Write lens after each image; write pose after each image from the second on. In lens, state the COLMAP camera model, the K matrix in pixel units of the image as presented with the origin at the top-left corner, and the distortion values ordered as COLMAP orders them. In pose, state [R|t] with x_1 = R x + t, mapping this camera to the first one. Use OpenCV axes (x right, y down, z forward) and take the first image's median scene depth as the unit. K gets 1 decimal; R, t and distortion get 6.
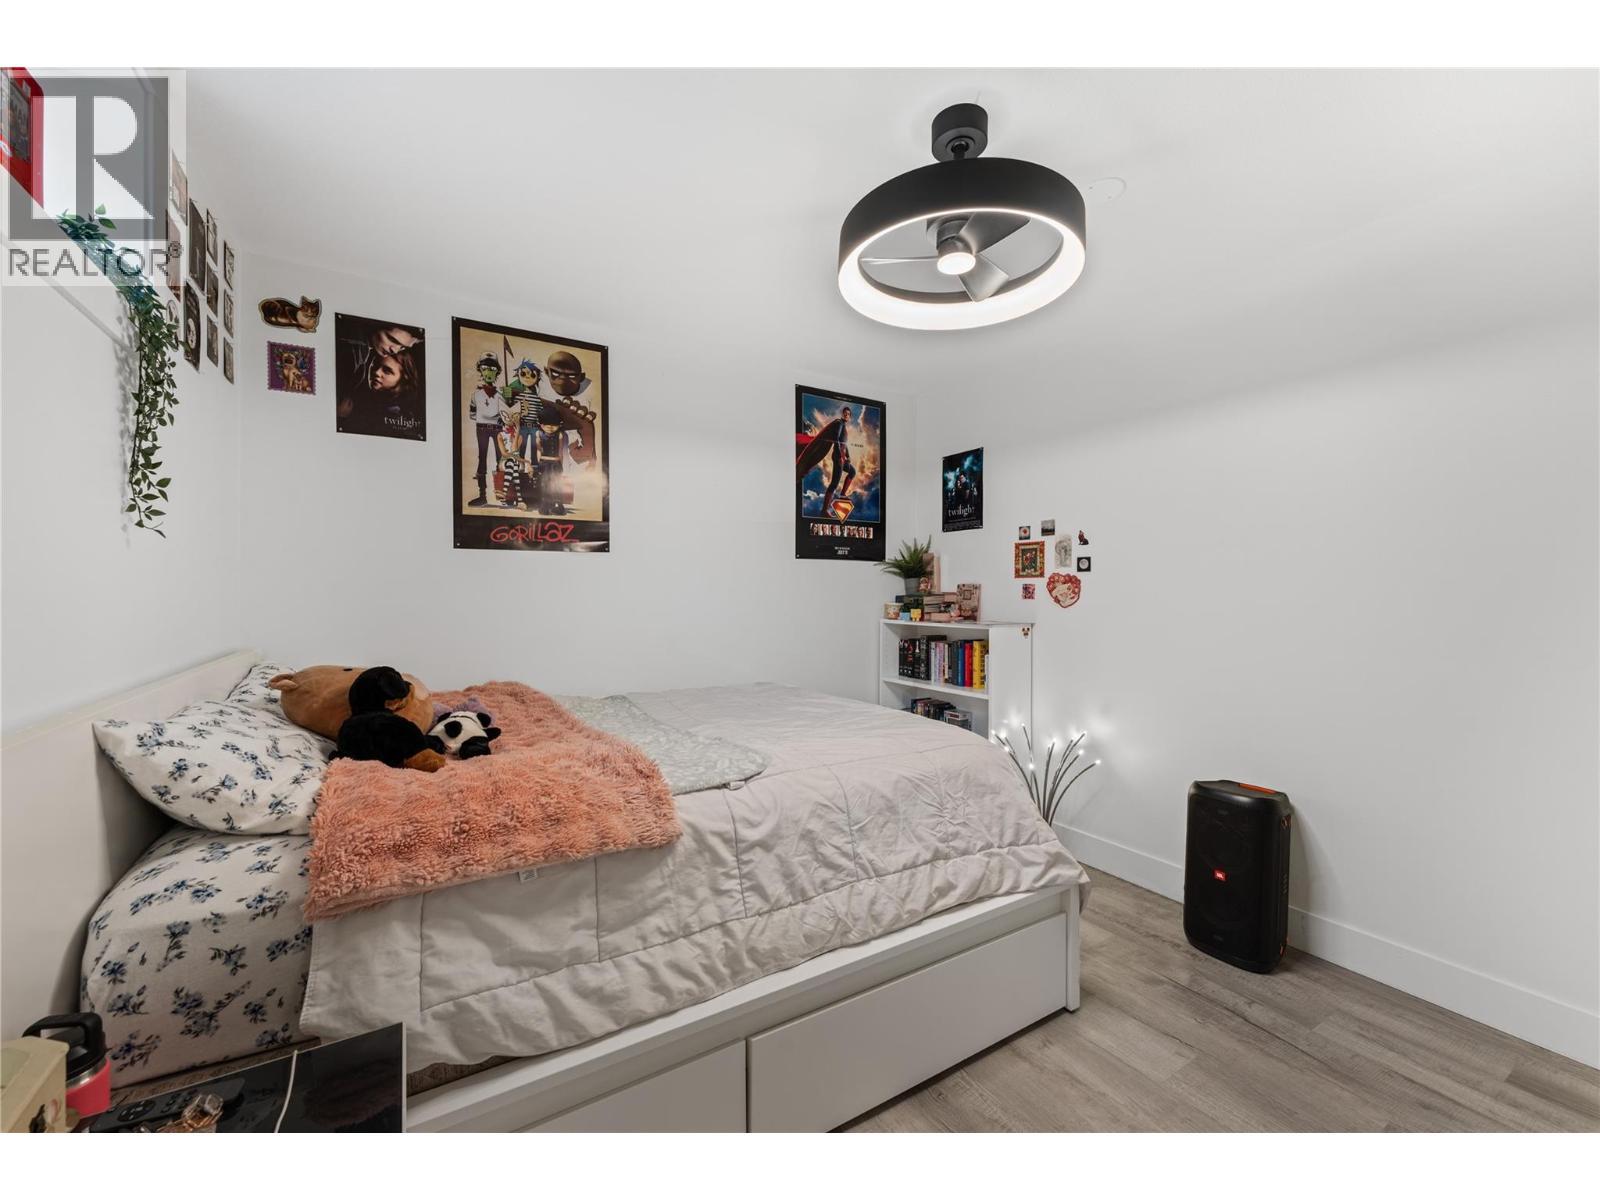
lens RADIAL K [[637.1, 0, 793.2], [0, 637.1, 589.6], [0, 0, 1]] dist [-0.000973, -0.000270]
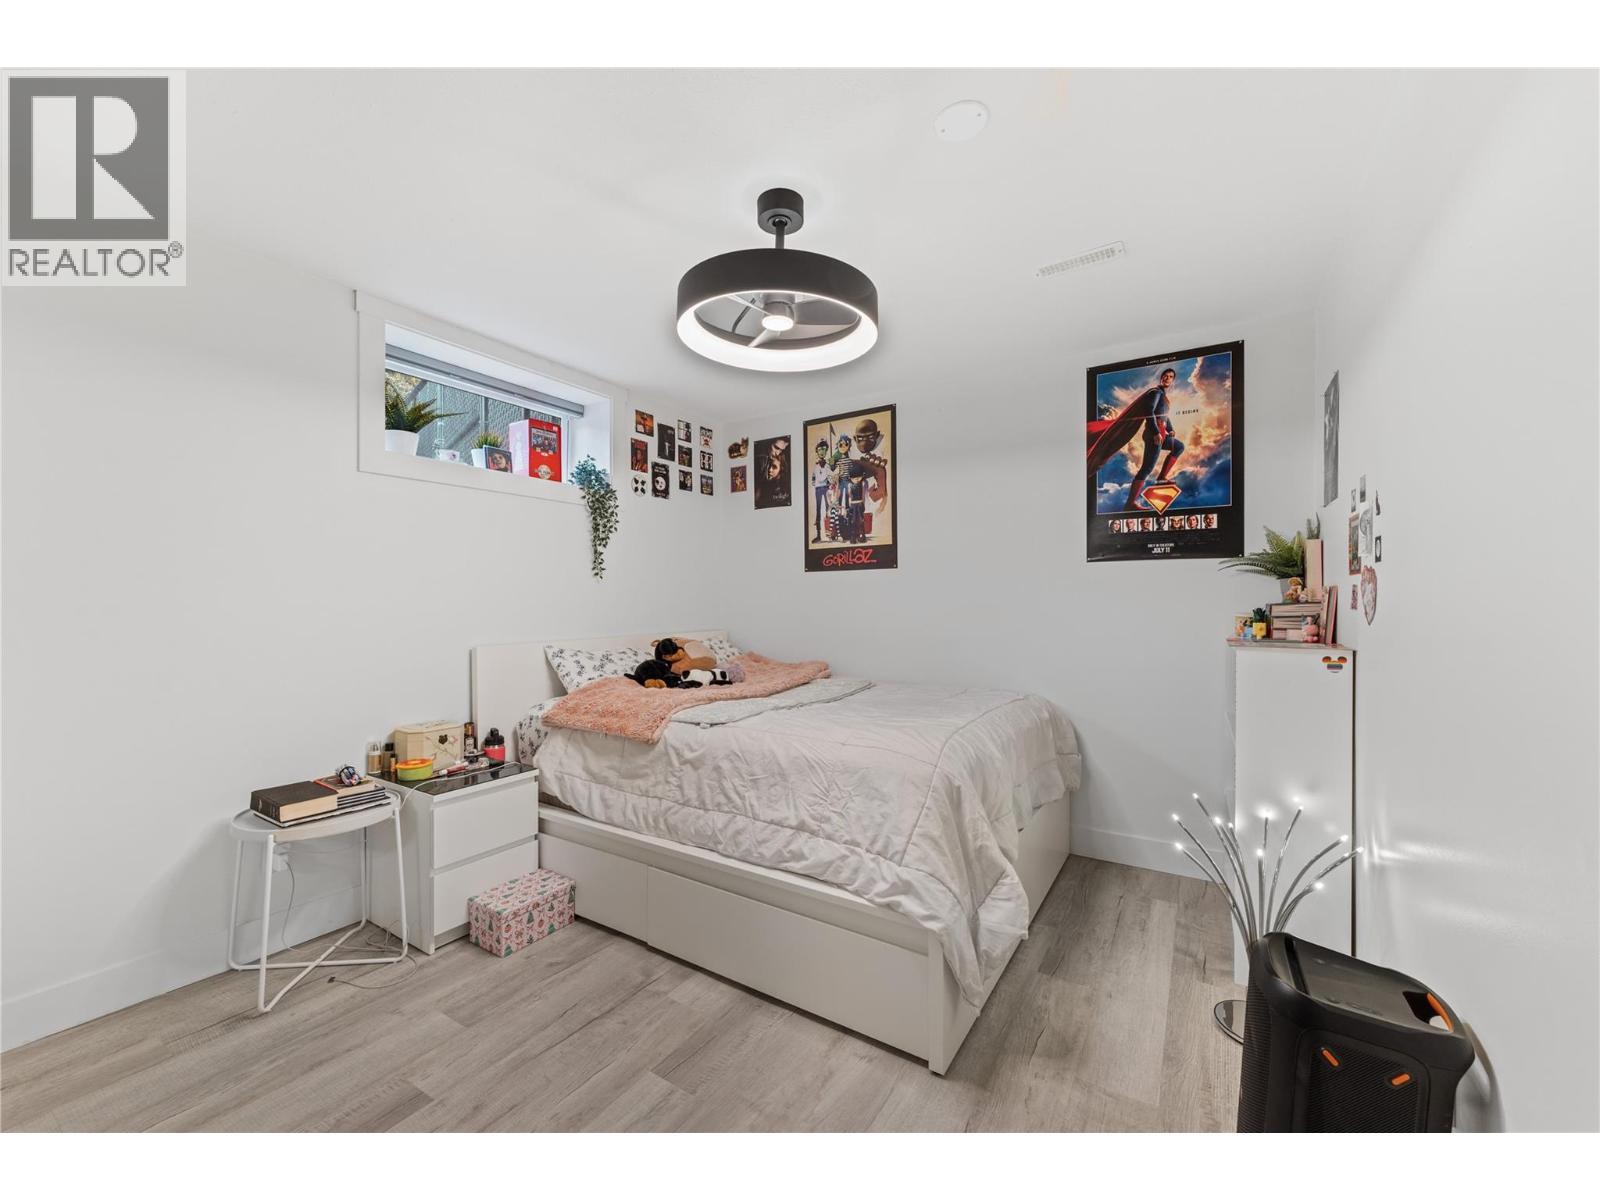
lens RADIAL K [[637.1, 0, 793.2], [0, 637.1, 589.6], [0, 0, 1]] dist [-0.000973, -0.000270]
pose [[0.428948, -0.018348, -0.903143, 0.787791], [0.006800, 0.999831, -0.017083, 0.002816], [0.903304, 0.001186, 0.429000, 0.299684]]
